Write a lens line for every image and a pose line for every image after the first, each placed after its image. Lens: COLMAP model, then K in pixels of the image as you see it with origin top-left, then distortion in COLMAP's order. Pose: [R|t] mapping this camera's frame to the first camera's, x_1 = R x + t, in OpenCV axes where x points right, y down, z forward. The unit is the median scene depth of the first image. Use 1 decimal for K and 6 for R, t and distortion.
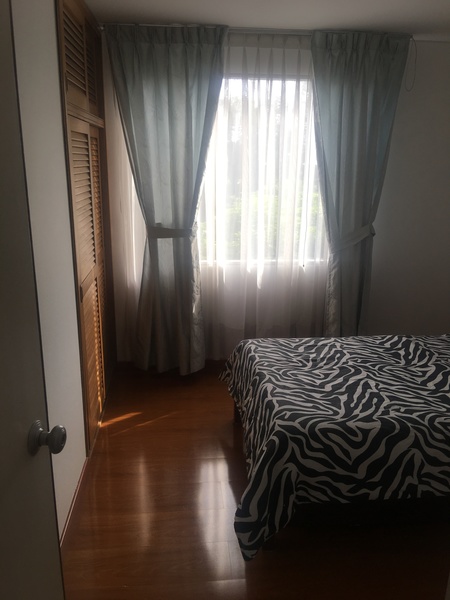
lens RADIAL K [[509.7, 0, 225.0], [0, 509.7, 300.0], [0, 0, 1]] dist [0.067269, -0.124598]
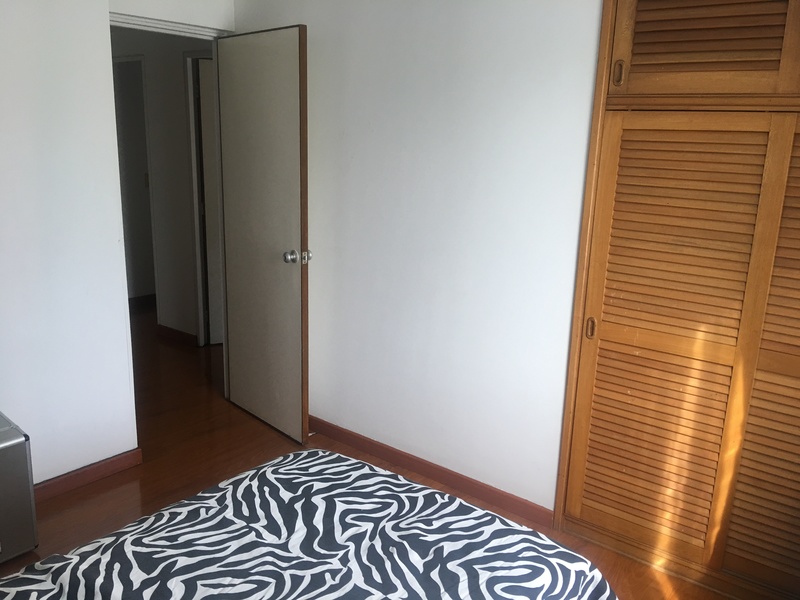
lens RADIAL K [[679.6, 0, 406.7], [0, 679.6, 309.4], [0, 0, 1]] dist [0.067269, -0.124598]
pose [[-0.685705, 0.154342, -0.711328, 0.636761], [-0.238916, 0.875391, 0.420249, -0.394198], [0.687552, 0.458114, -0.563385, 1.309732]]
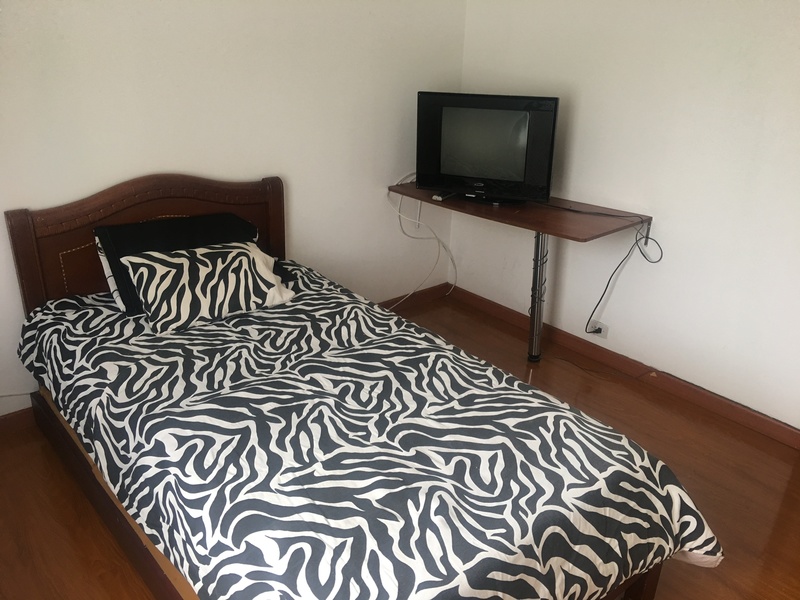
lens RADIAL K [[679.6, 0, 406.7], [0, 679.6, 309.4], [0, 0, 1]] dist [0.067269, -0.124598]
pose [[-0.578931, -0.353318, 0.734850, -0.237460], [0.188416, 0.818880, 0.542158, -0.358987], [-0.793308, 0.452329, -0.407505, 1.199287]]
